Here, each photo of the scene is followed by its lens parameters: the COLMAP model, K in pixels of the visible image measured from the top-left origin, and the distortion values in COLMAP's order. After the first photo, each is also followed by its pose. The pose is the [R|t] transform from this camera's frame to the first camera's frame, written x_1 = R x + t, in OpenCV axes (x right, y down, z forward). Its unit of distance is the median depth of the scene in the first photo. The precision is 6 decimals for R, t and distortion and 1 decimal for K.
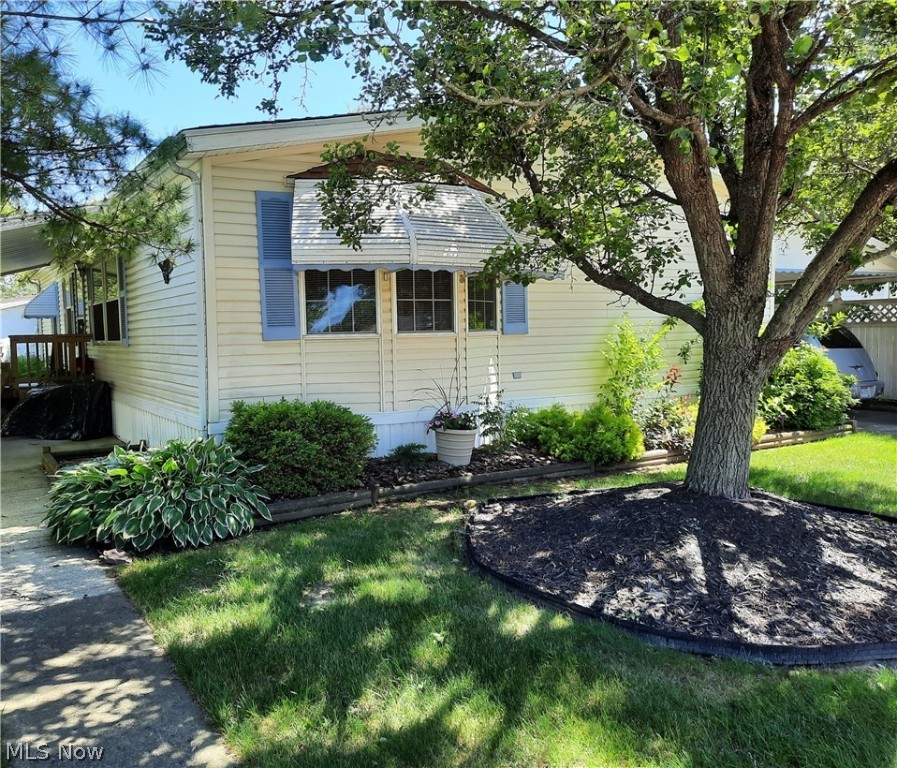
lens RADIAL K [[864.5, 0, 451.8], [0, 864.5, 374.6], [0, 0, 1]] dist [0.085792, -0.176428]
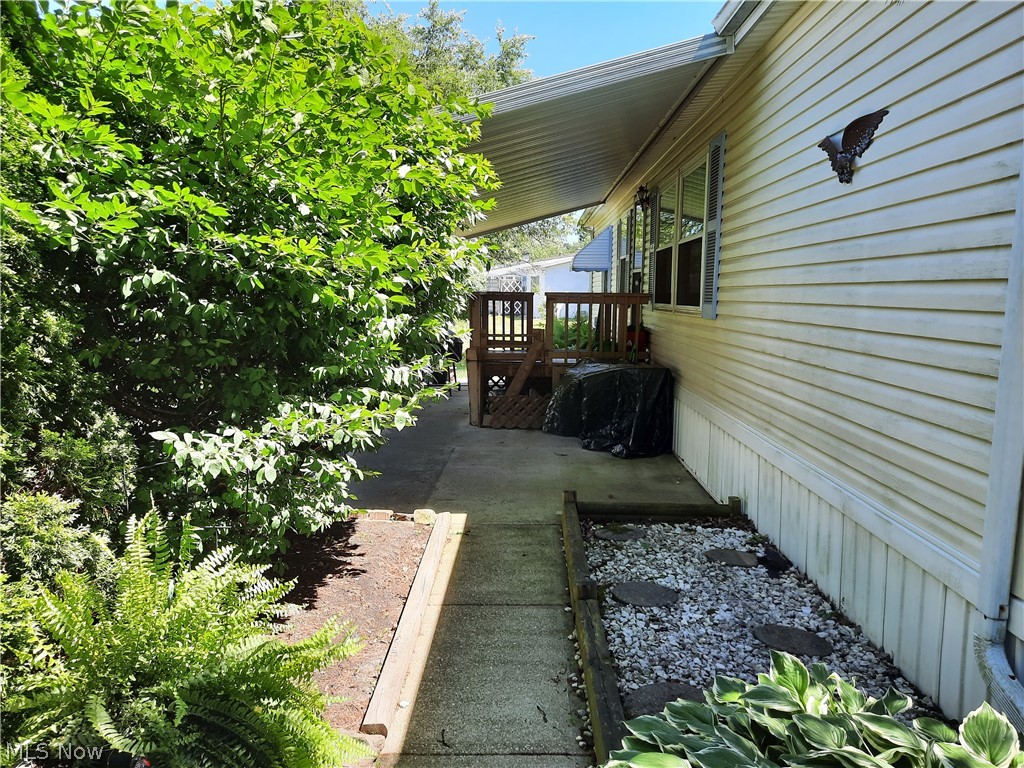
lens RADIAL K [[736.5, 0, 515.6], [0, 736.5, 381.0], [0, 0, 1]] dist [0.030450, -0.029010]
pose [[0.850890, 0.099640, -0.515809, -0.193733], [-0.063306, 0.994141, 0.087610, -0.021599], [0.521516, -0.041893, 0.852212, 0.438718]]
